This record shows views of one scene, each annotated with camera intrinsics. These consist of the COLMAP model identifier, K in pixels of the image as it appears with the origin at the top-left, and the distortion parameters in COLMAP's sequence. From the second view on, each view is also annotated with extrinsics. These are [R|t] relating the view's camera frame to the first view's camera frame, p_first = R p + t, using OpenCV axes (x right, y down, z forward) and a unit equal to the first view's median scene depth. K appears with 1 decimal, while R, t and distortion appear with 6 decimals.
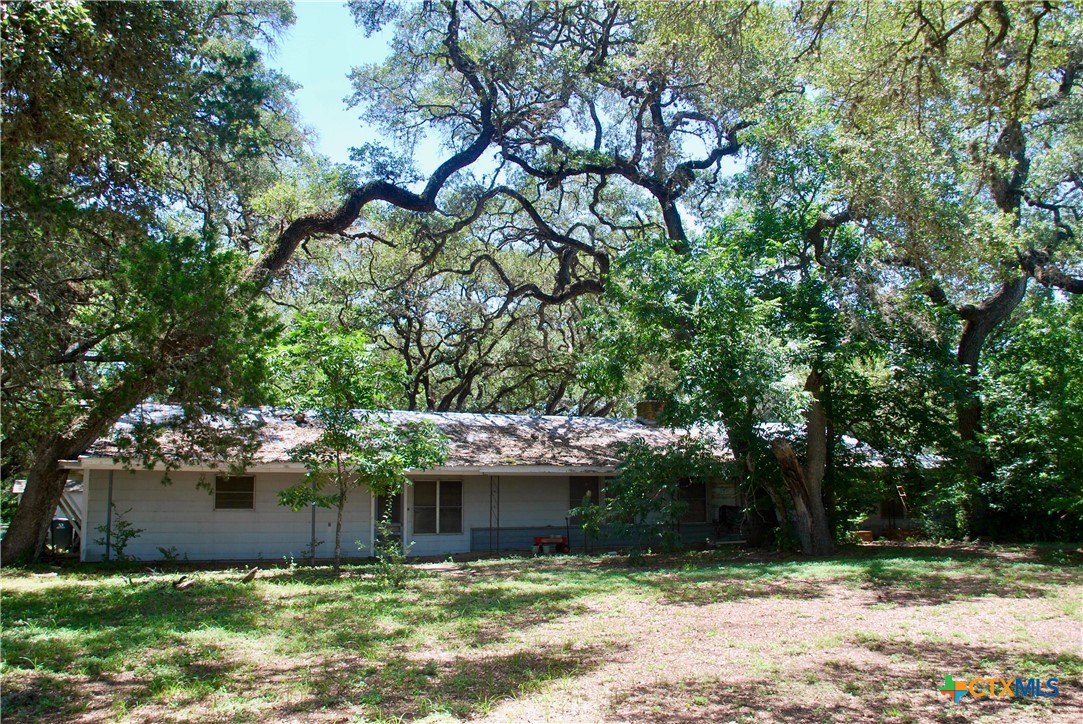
lens RADIAL K [[1024.6, 0, 542.3], [0, 1024.6, 364.1], [0, 0, 1]] dist [-0.004787, 0.000000]
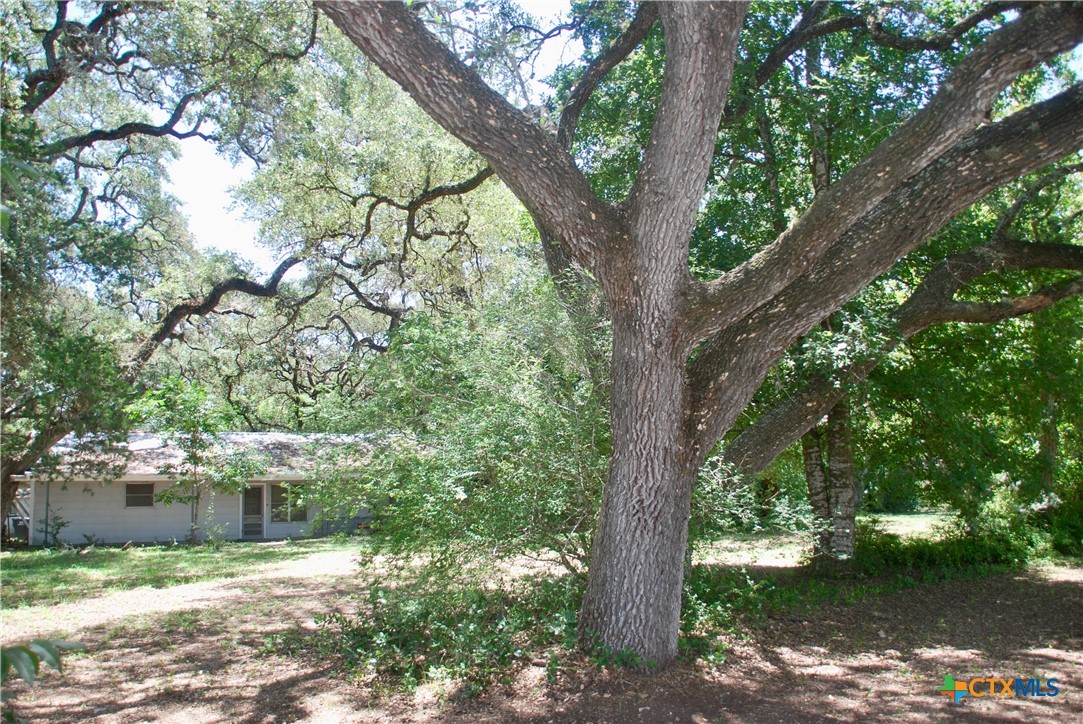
lens RADIAL K [[996.5, 0, 540.6], [0, 996.5, 360.4], [0, 0, 1]] dist [0.002334, 0.005856]
pose [[0.999585, -0.018489, 0.022074, 0.239788], [0.018630, 0.999807, -0.006187, -0.044684], [-0.021955, 0.006596, 0.999737, -0.416436]]
